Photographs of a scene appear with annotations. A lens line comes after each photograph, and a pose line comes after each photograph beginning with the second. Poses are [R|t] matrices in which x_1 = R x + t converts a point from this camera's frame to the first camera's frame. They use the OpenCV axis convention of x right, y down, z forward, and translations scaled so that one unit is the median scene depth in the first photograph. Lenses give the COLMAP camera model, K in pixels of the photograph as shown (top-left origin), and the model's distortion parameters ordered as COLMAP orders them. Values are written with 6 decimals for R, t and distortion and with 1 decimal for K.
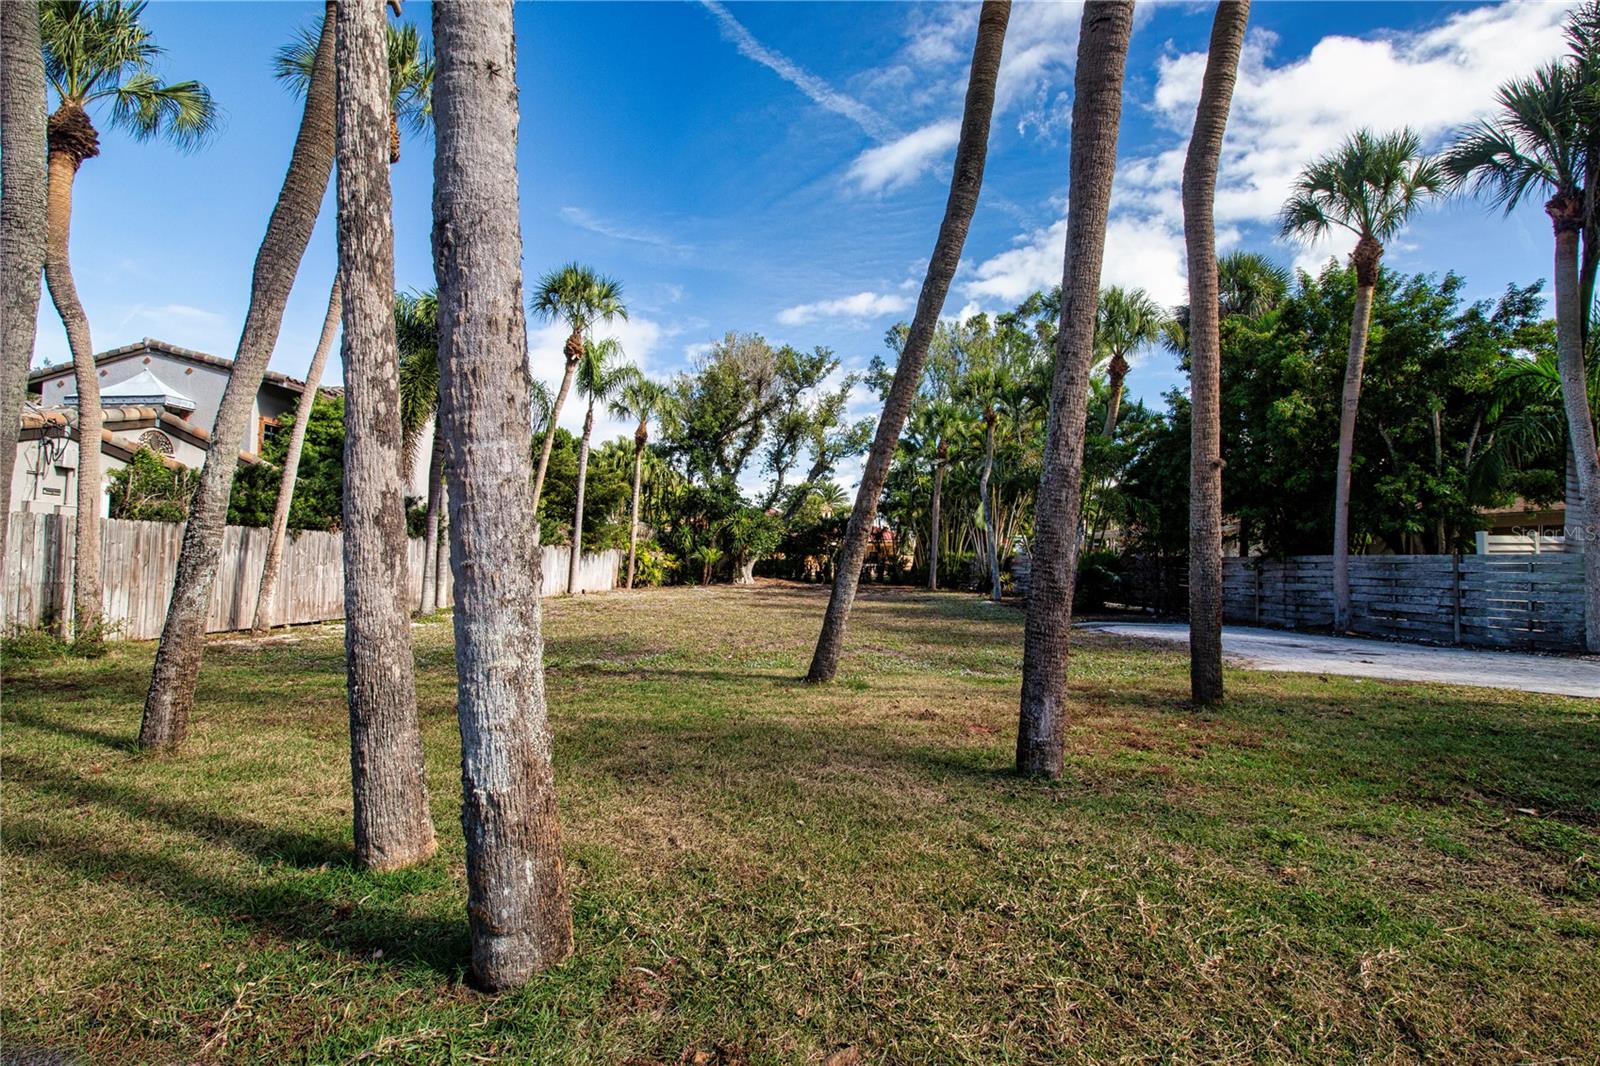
lens RADIAL K [[812.1, 0, 800.0], [0, 812.1, 533.0], [0, 0, 1]] dist [0.027393, -0.029180]
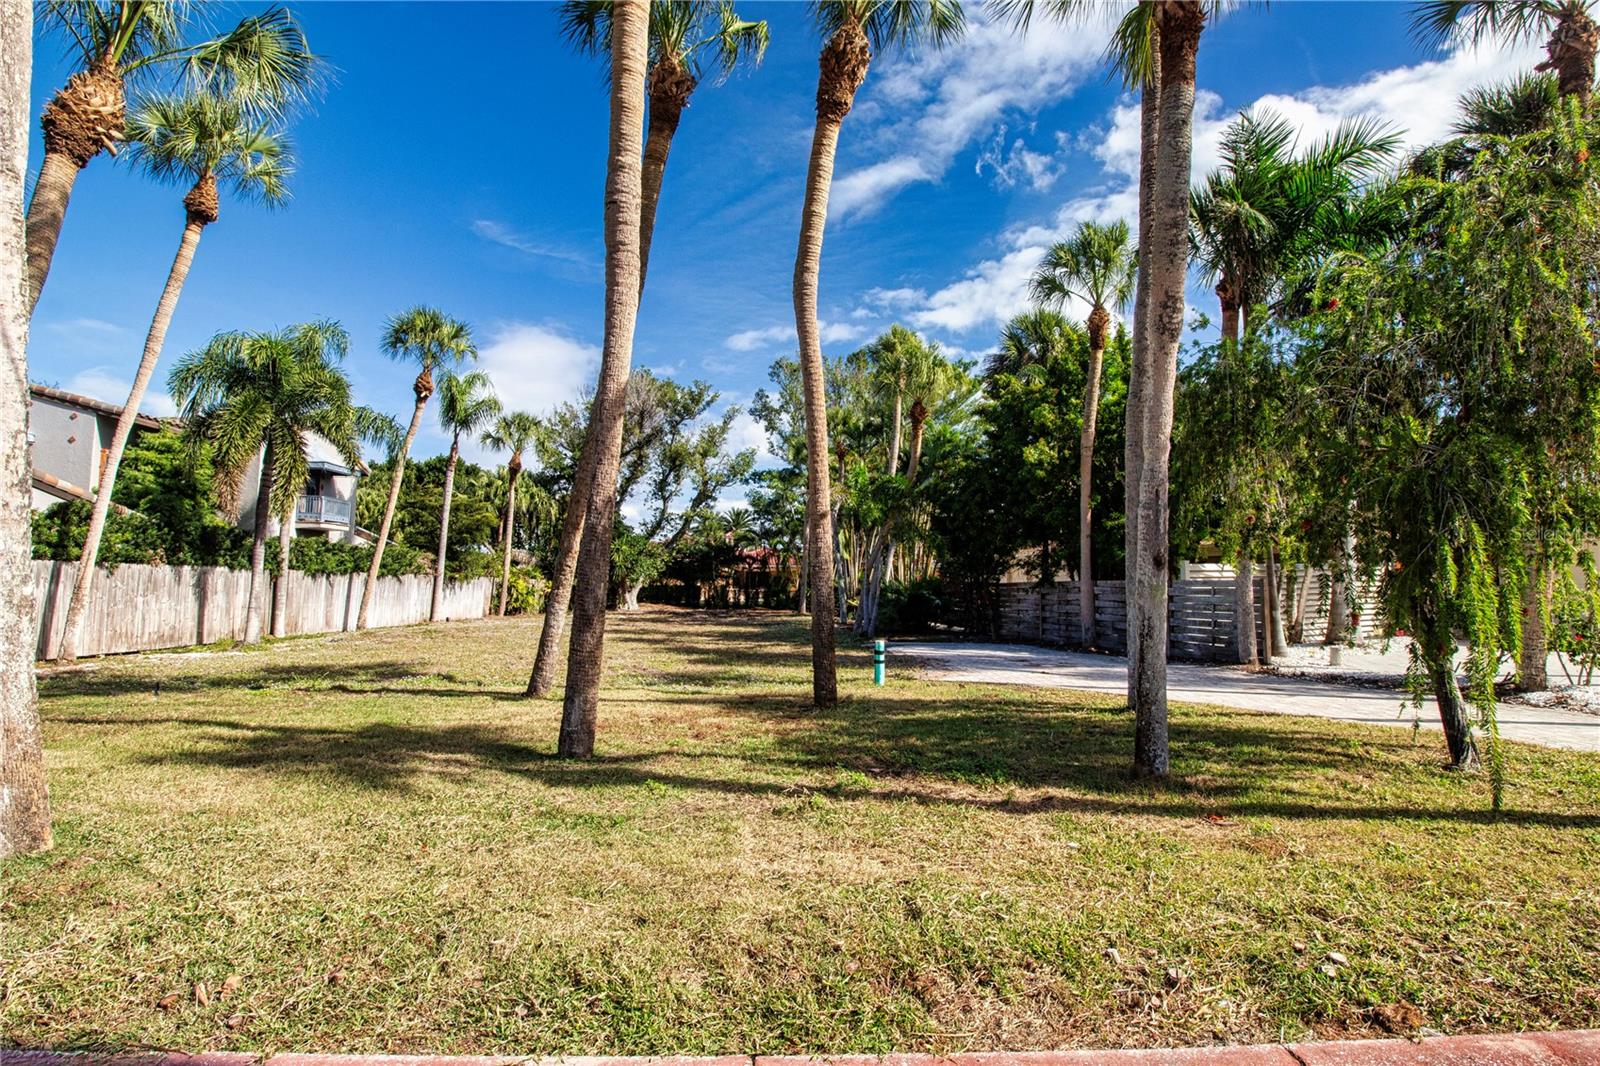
lens RADIAL K [[812.1, 0, 800.0], [0, 812.1, 533.0], [0, 0, 1]] dist [0.027393, -0.029180]
pose [[0.996232, -0.001452, 0.086716, 0.072424], [0.004021, 0.999558, -0.029459, -0.003610], [-0.086635, 0.029697, 0.995797, -0.049847]]
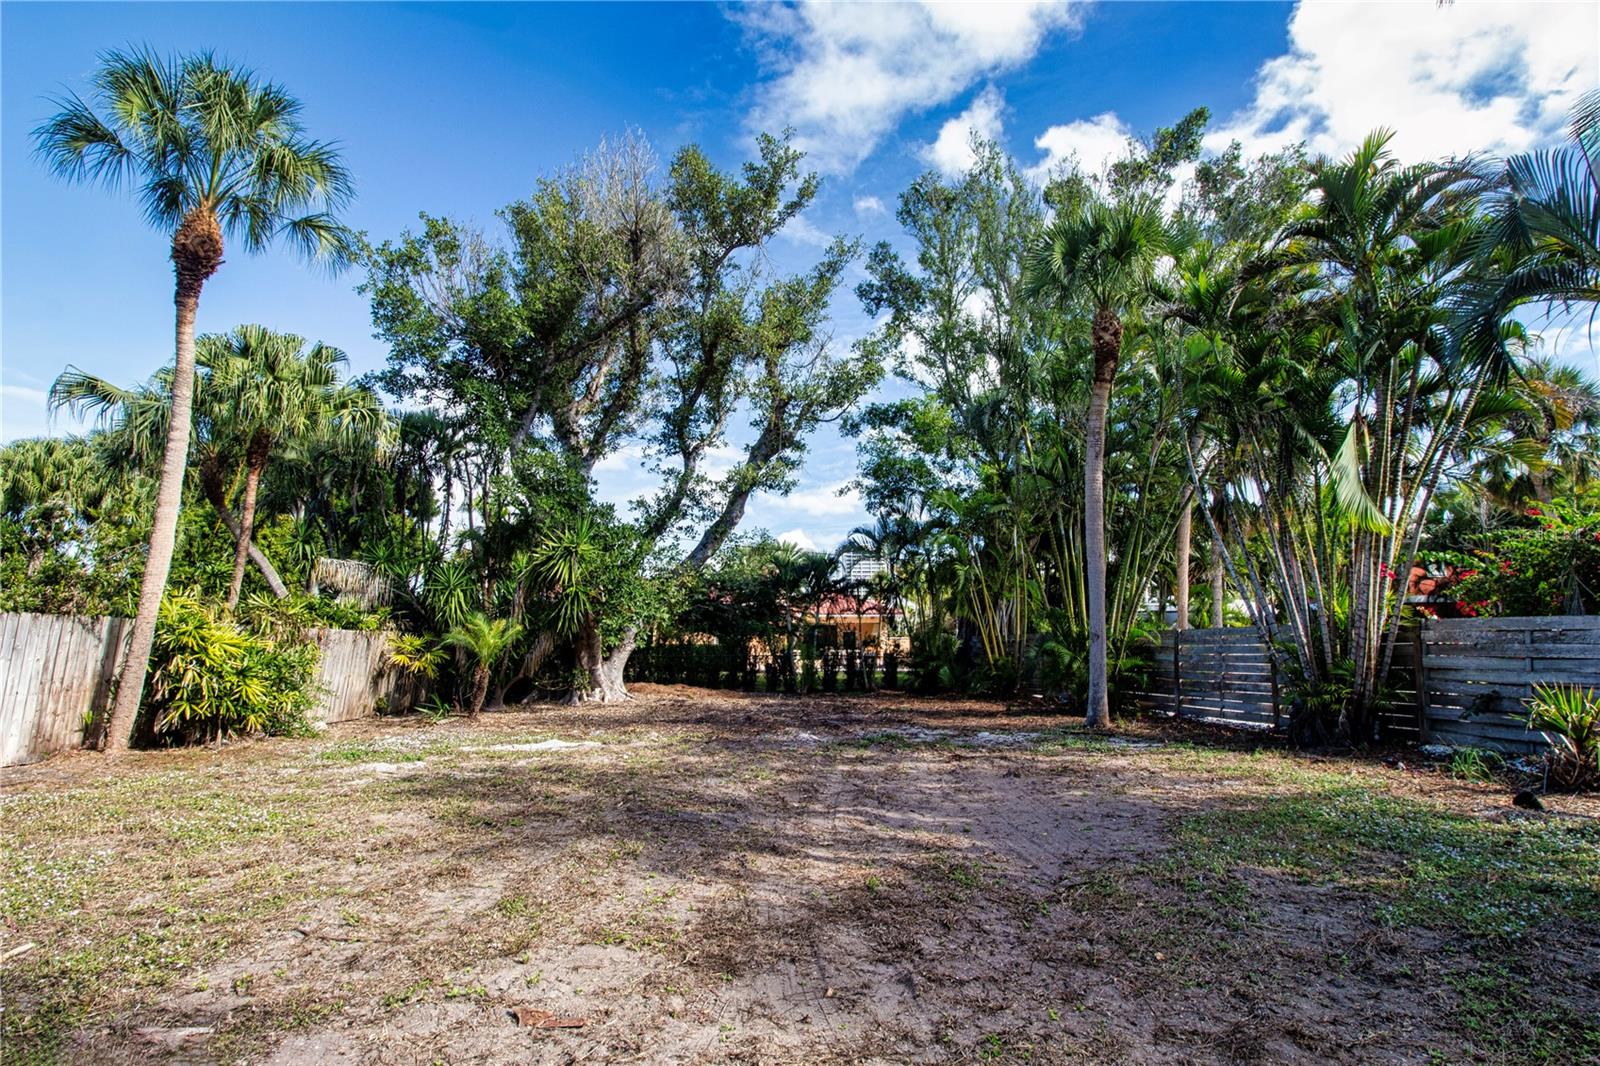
lens RADIAL K [[812.1, 0, 800.0], [0, 812.1, 533.0], [0, 0, 1]] dist [0.027393, -0.029180]
pose [[0.998011, -0.004583, 0.062876, 0.013257], [0.011146, 0.994470, -0.104431, 0.023604], [-0.062049, 0.104924, 0.992543, 0.684551]]
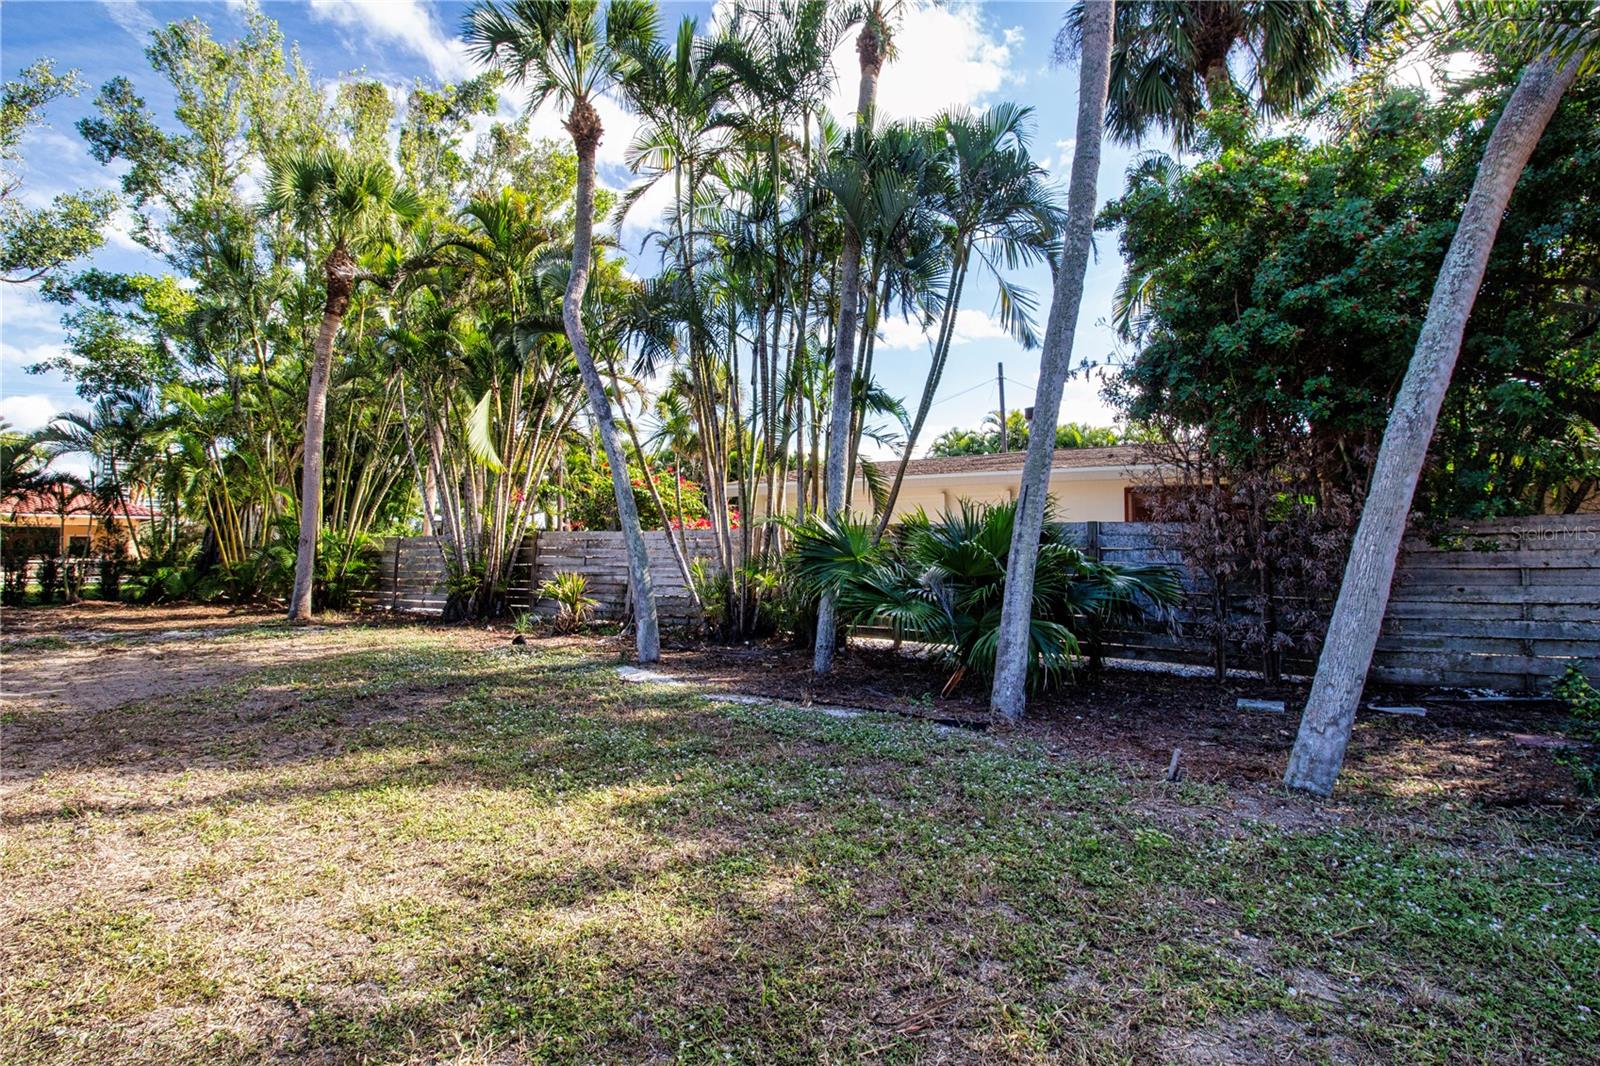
lens RADIAL K [[791.7, 0, 800.0], [0, 791.7, 533.0], [0, 0, 1]] dist [-0.001850, -0.013185]
pose [[0.659448, 0.008498, 0.751702, 0.032595], [-0.016329, 0.999862, 0.003021, 0.023568], [-0.751573, -0.014266, 0.659496, 0.596369]]
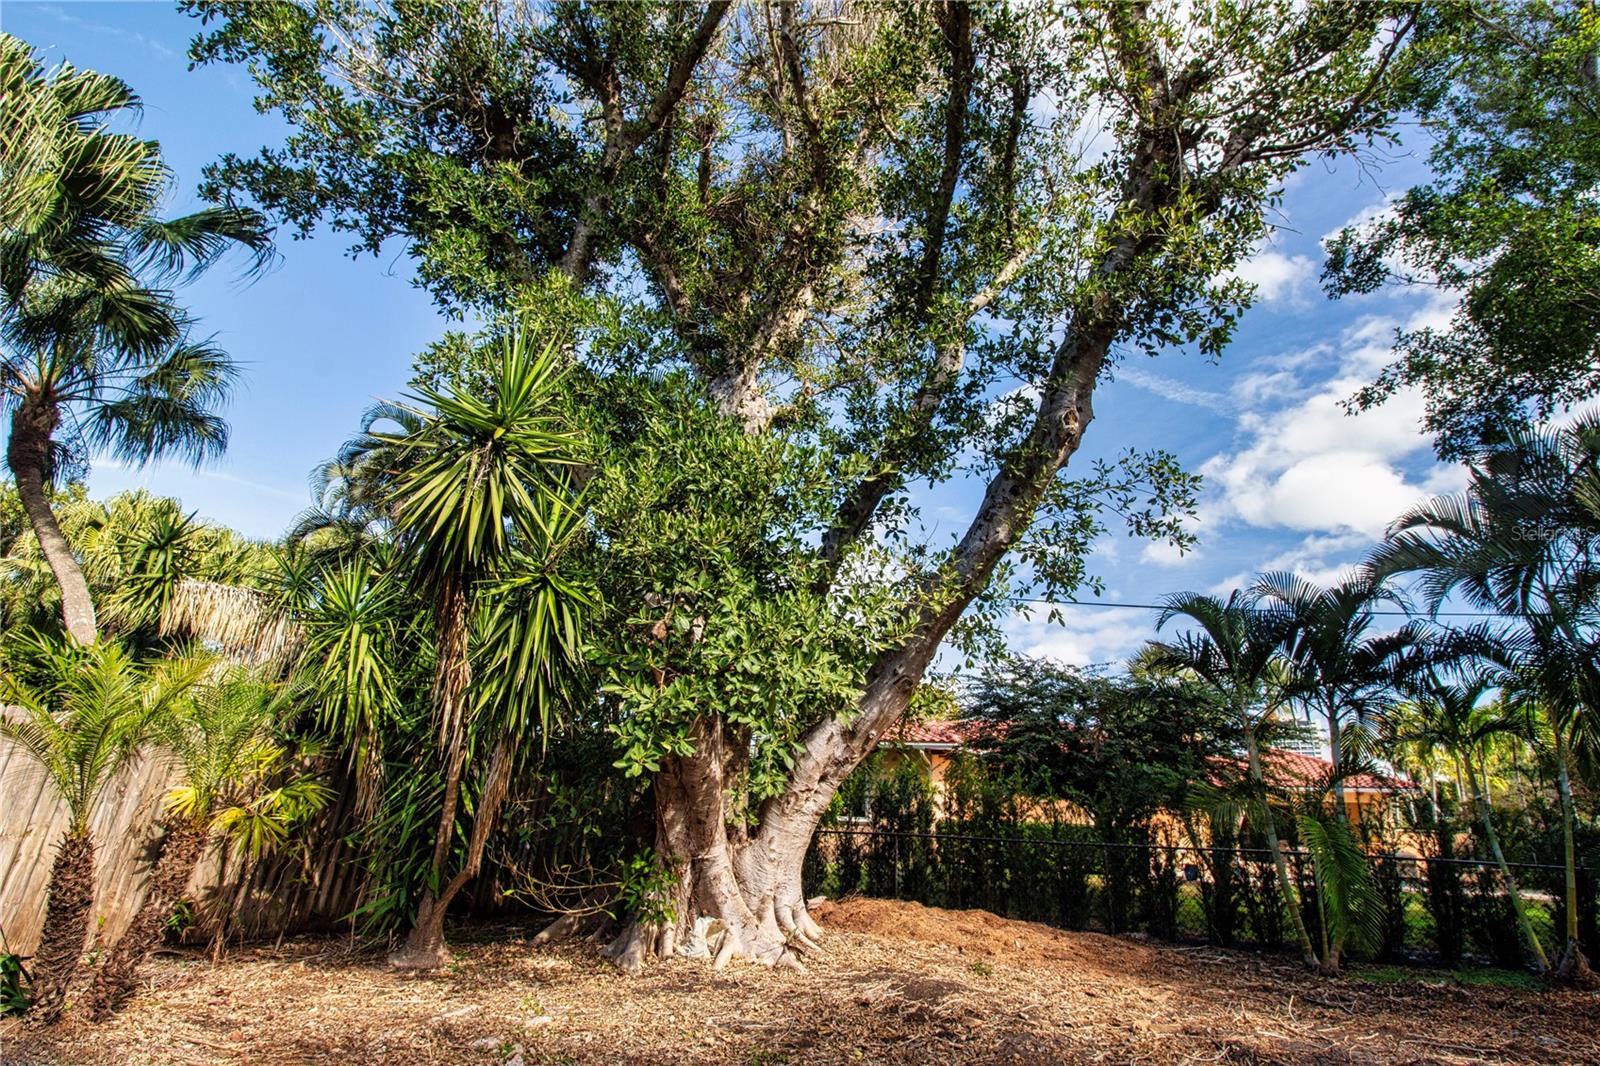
lens RADIAL K [[812.1, 0, 800.0], [0, 812.1, 533.0], [0, 0, 1]] dist [0.027393, -0.029180]
pose [[0.929016, -0.105693, -0.354624, 0.011183], [-0.013544, 0.947987, -0.318021, 0.043102], [0.369792, 0.300249, 0.879264, 1.051439]]
